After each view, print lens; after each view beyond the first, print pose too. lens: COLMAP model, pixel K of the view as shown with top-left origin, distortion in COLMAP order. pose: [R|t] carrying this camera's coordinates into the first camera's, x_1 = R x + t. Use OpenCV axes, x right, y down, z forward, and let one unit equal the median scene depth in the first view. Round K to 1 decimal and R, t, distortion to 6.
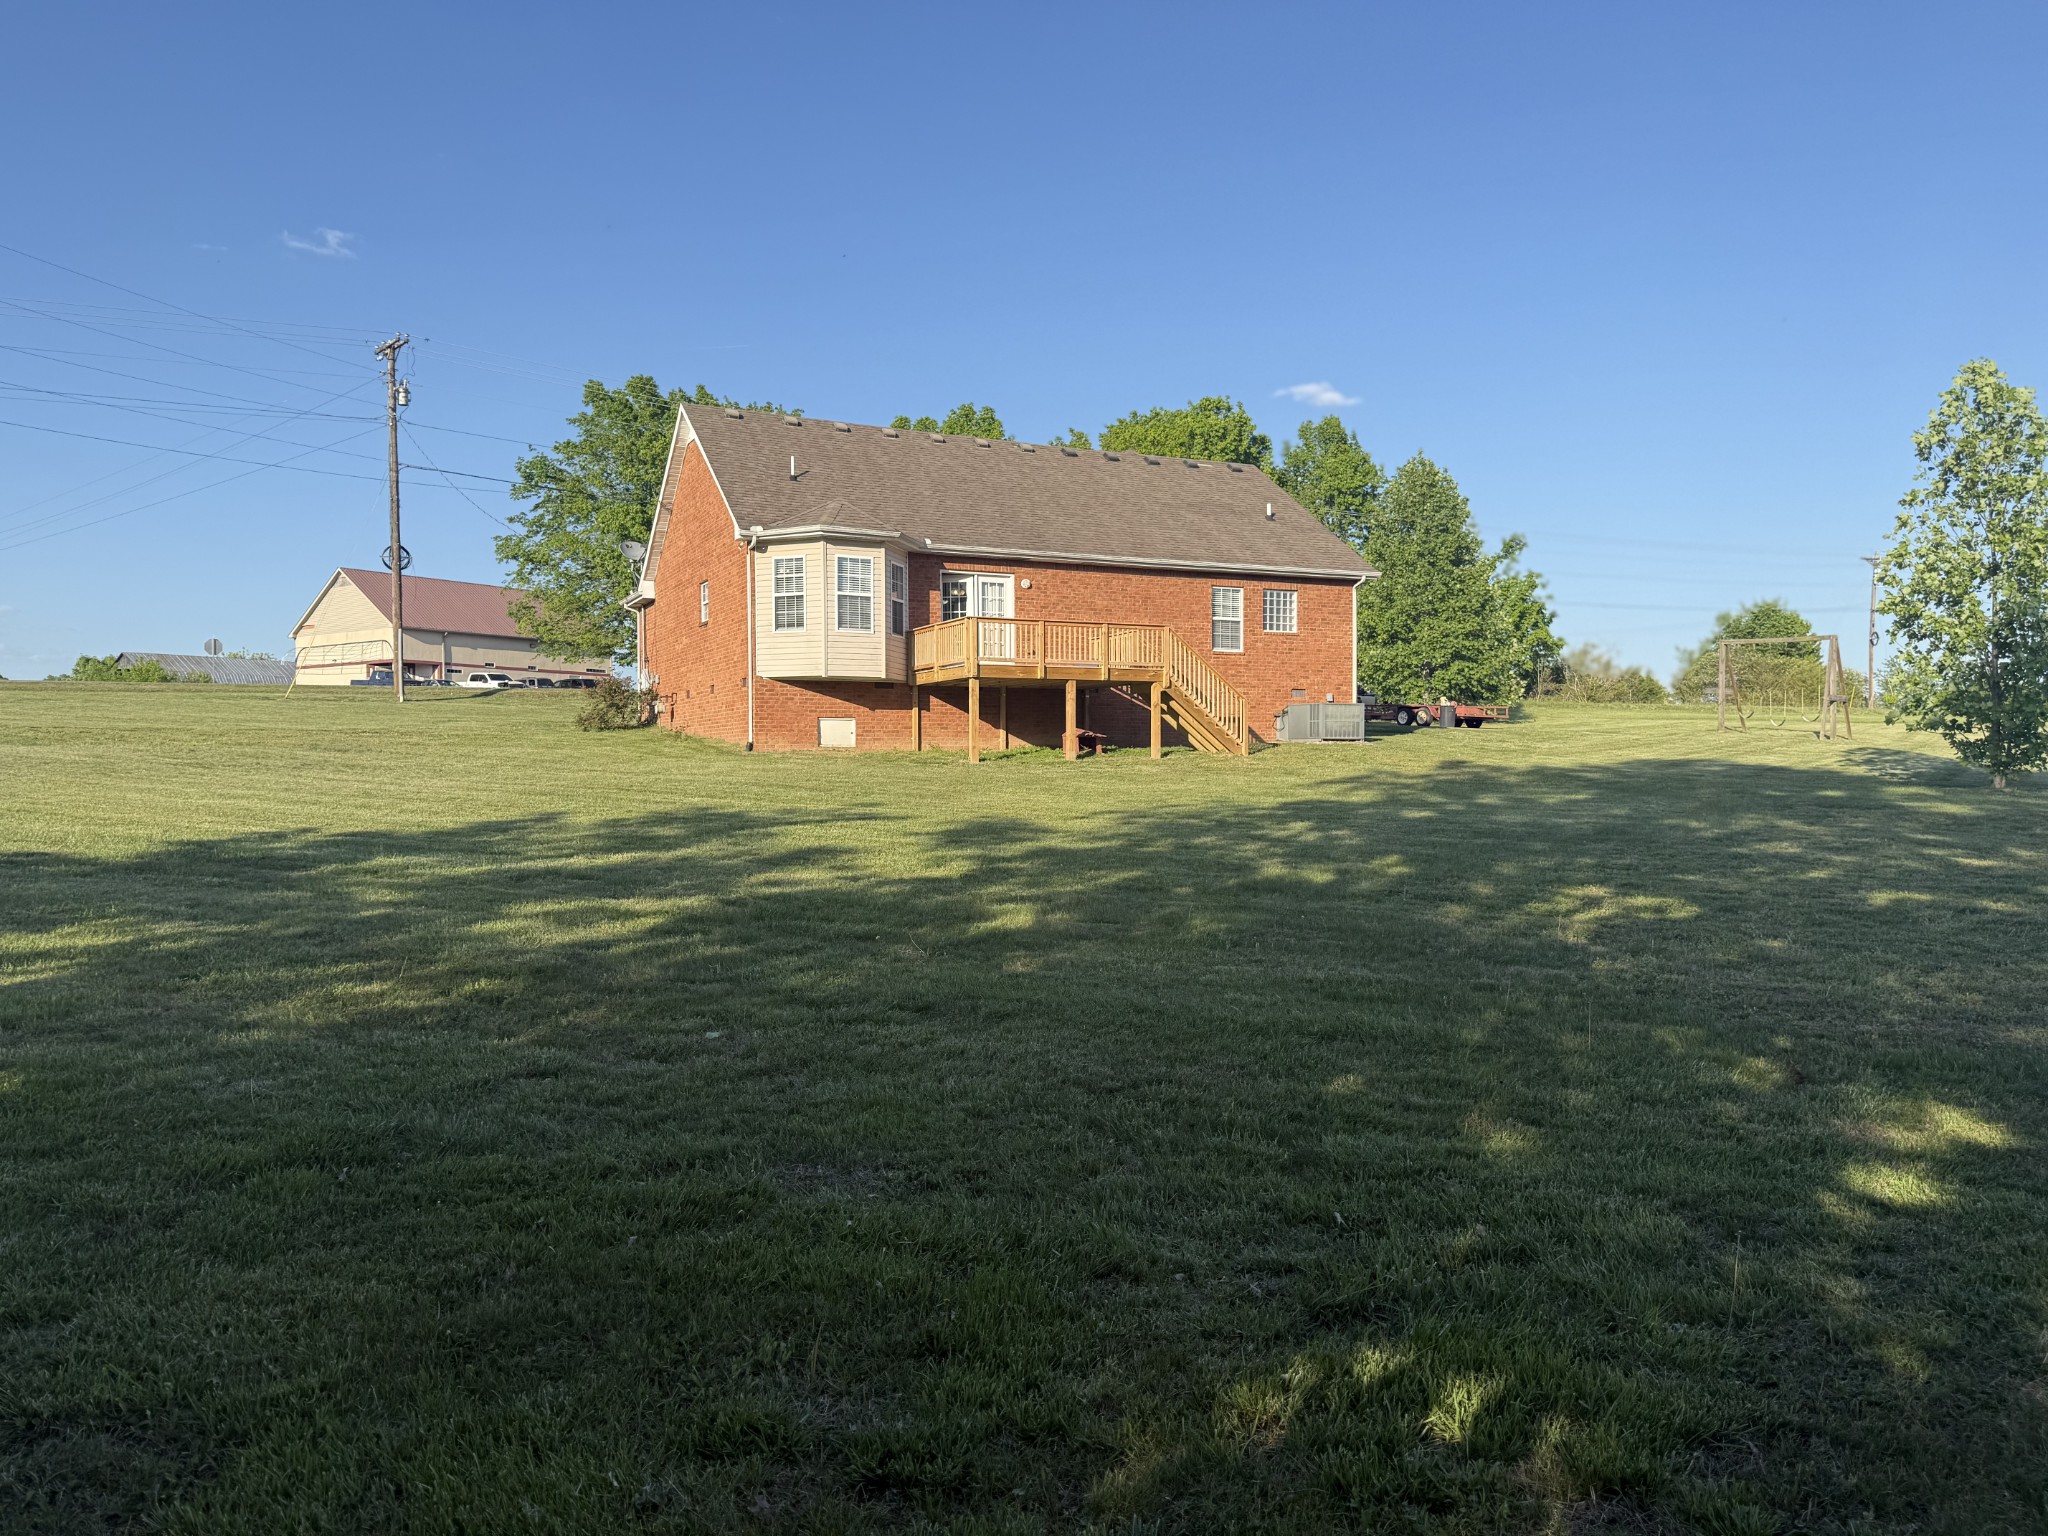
lens RADIAL K [[1416.4, 0, 1024.0], [0, 1416.4, 768.0], [0, 0, 1]] dist [0.004791, -0.005117]
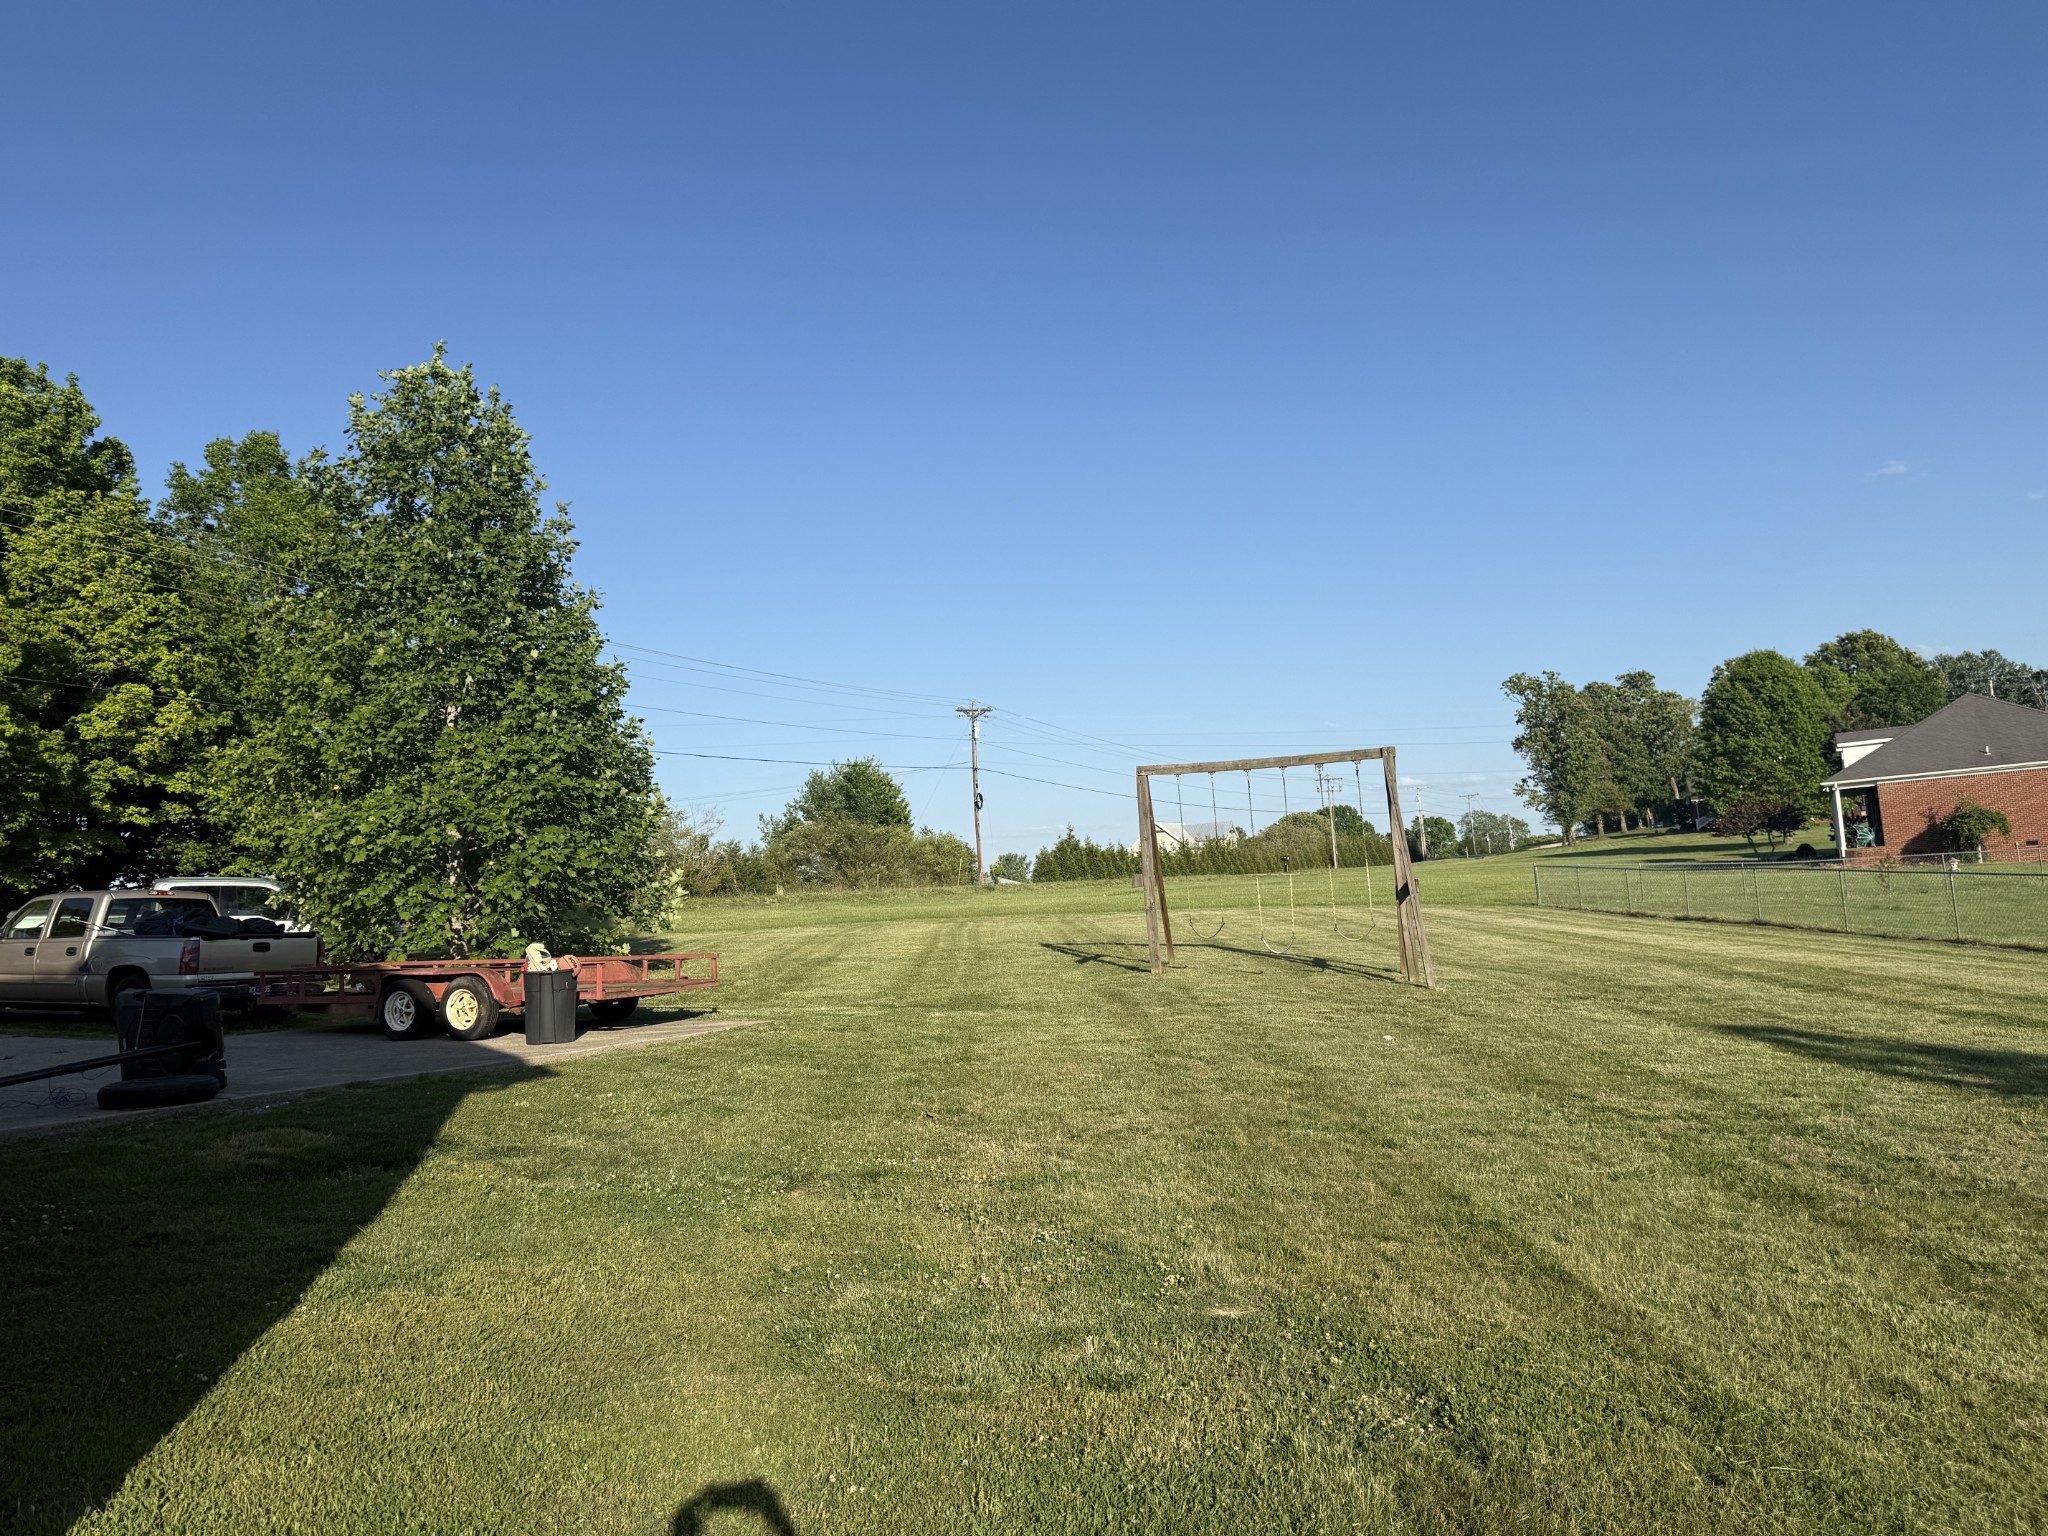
lens RADIAL K [[1416.4, 0, 1024.0], [0, 1416.4, 768.0], [0, 0, 1]] dist [0.004791, -0.005117]
pose [[0.781411, 0.004693, 0.623999, 0.098796], [0.074615, 0.992095, -0.100900, -0.026782], [-0.619539, 0.125404, 0.774884, 0.368312]]
